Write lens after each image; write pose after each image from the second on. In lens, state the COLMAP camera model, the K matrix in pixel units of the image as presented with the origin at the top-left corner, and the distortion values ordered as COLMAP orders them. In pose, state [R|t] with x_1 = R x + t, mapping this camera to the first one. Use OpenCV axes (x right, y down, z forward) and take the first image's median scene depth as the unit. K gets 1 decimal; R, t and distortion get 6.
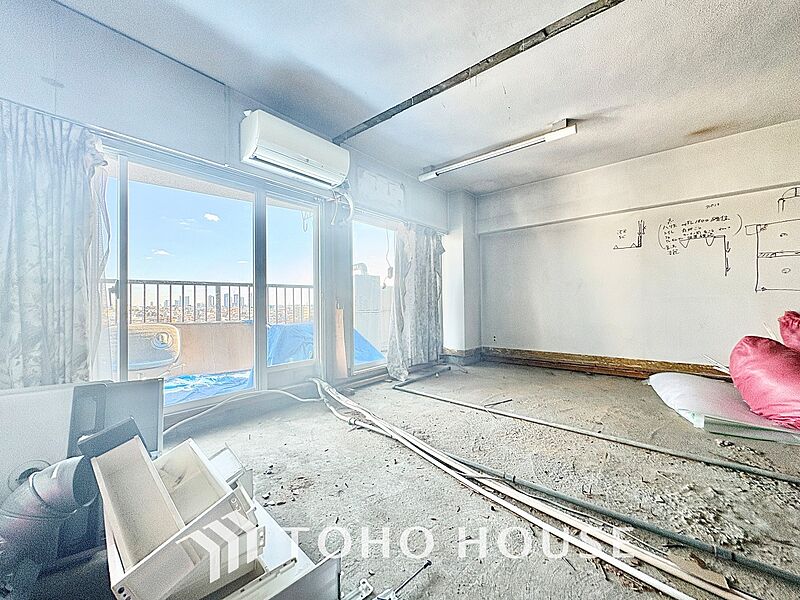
lens RADIAL K [[318.5, 0, 400.7], [0, 318.5, 302.8], [0, 0, 1]] dist [0.001023, 0.000109]
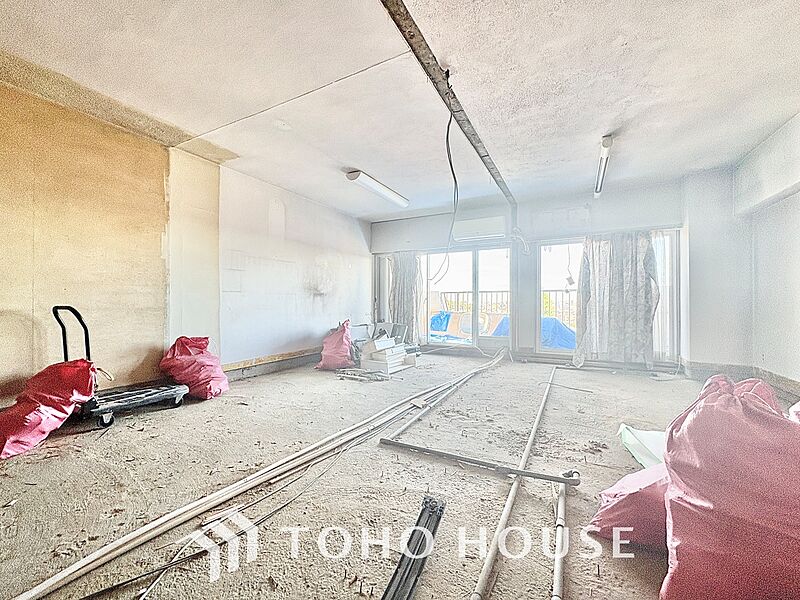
lens RADIAL K [[318.5, 0, 399.6], [0, 318.5, 301.9], [0, 0, 1]] dist [0.001023, 0.000109]
pose [[0.194267, 0.014524, -0.980841, 1.424045], [-0.003159, 0.999894, 0.014180, -0.031621], [0.980944, 0.000343, 0.194293, 0.112175]]
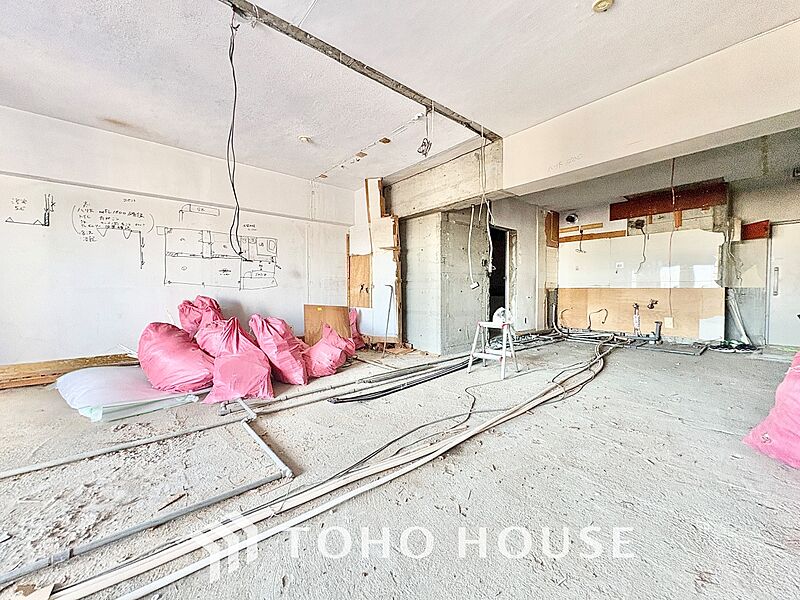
lens RADIAL K [[318.5, 0, 398.2], [0, 318.5, 302.0], [0, 0, 1]] dist [0.001023, 0.000109]
pose [[0.172877, -0.022319, 0.984691, 0.113175], [-0.002334, 0.999731, 0.023069, 0.002090], [-0.984941, -0.006286, 0.172778, -0.059152]]
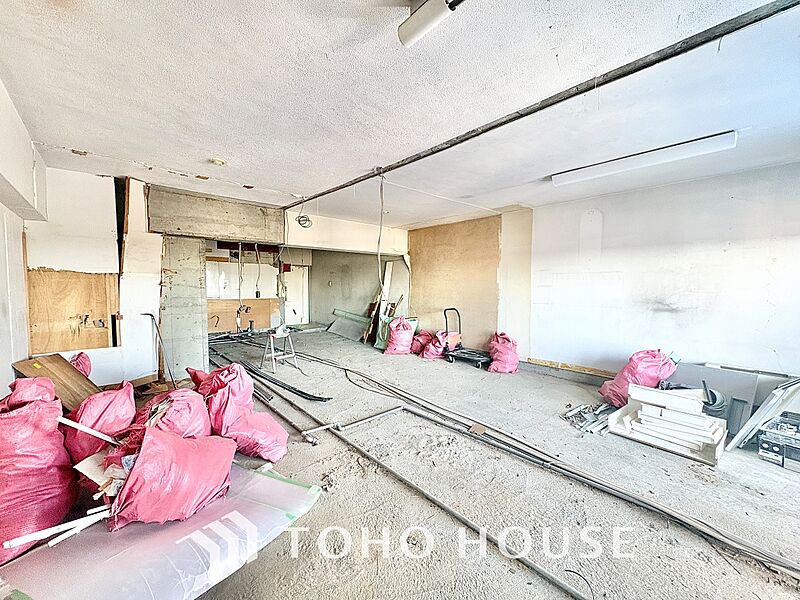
lens RADIAL K [[318.5, 0, 400.7], [0, 318.5, 300.0], [0, 0, 1]] dist [0.001023, 0.000109]
pose [[-0.991082, 0.001139, 0.133248, 0.481869], [0.007606, 0.998817, 0.048028, -0.160463], [-0.133036, 0.048613, -0.989918, 1.469359]]
